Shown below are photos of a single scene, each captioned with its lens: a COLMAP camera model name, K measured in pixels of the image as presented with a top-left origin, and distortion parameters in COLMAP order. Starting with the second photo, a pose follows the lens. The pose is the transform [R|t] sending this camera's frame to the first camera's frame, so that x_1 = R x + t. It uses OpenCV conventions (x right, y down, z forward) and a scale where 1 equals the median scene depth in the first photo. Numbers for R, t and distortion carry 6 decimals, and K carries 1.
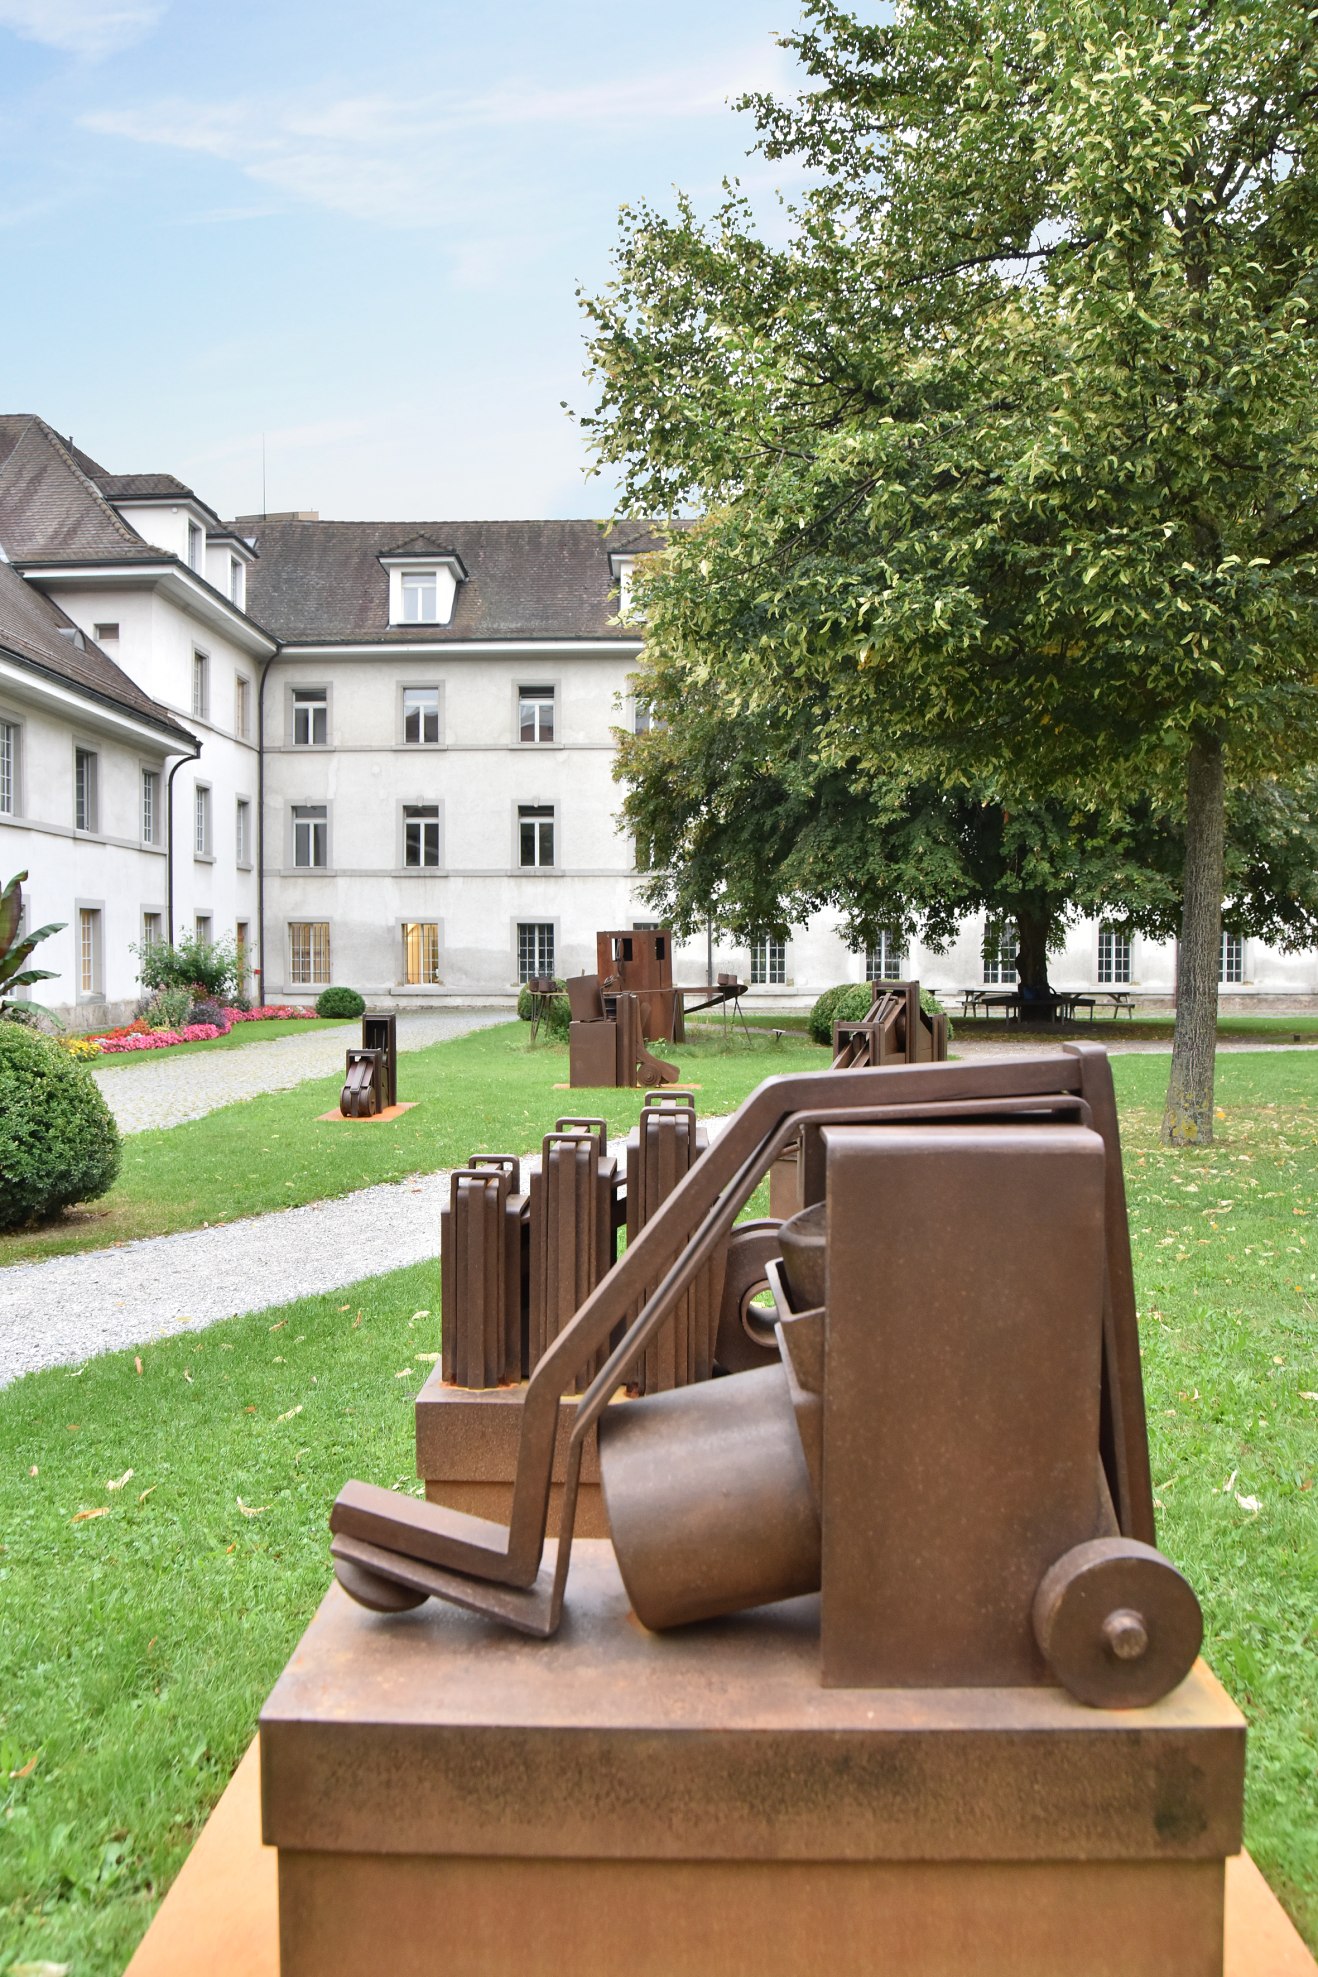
lens RADIAL K [[1457.7, 0, 655.9], [0, 1457.7, 983.1], [0, 0, 1]] dist [-0.001933, -0.000214]
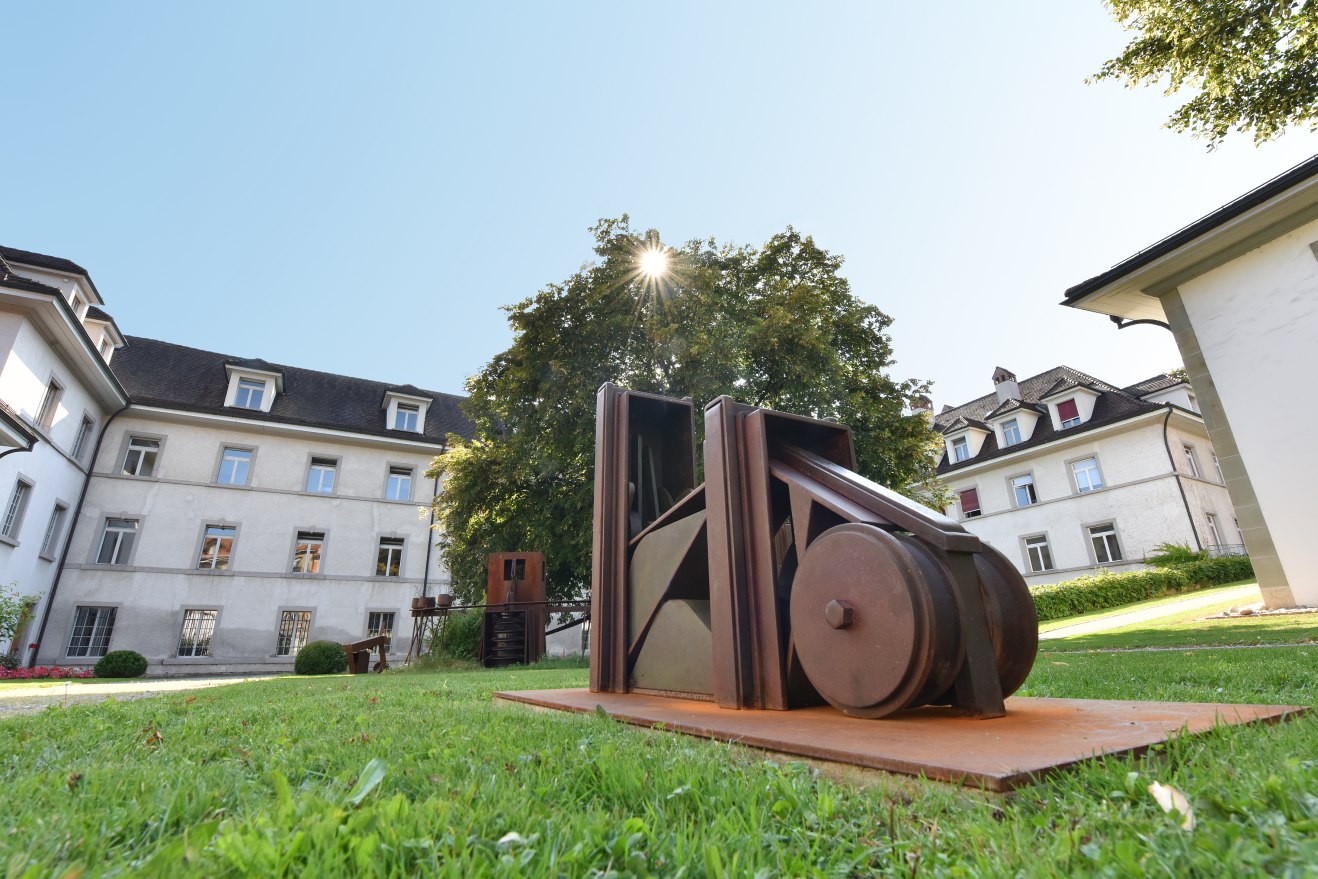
lens RADIAL K [[606.1, 0, 663.3], [0, 606.1, 447.2], [0, 0, 1]] dist [-0.004288, -0.001327]
pose [[0.866716, 0.145023, 0.477255, -0.079392], [0.032015, 0.938655, -0.343369, 0.025925], [-0.497774, 0.312883, 0.808904, 0.272390]]
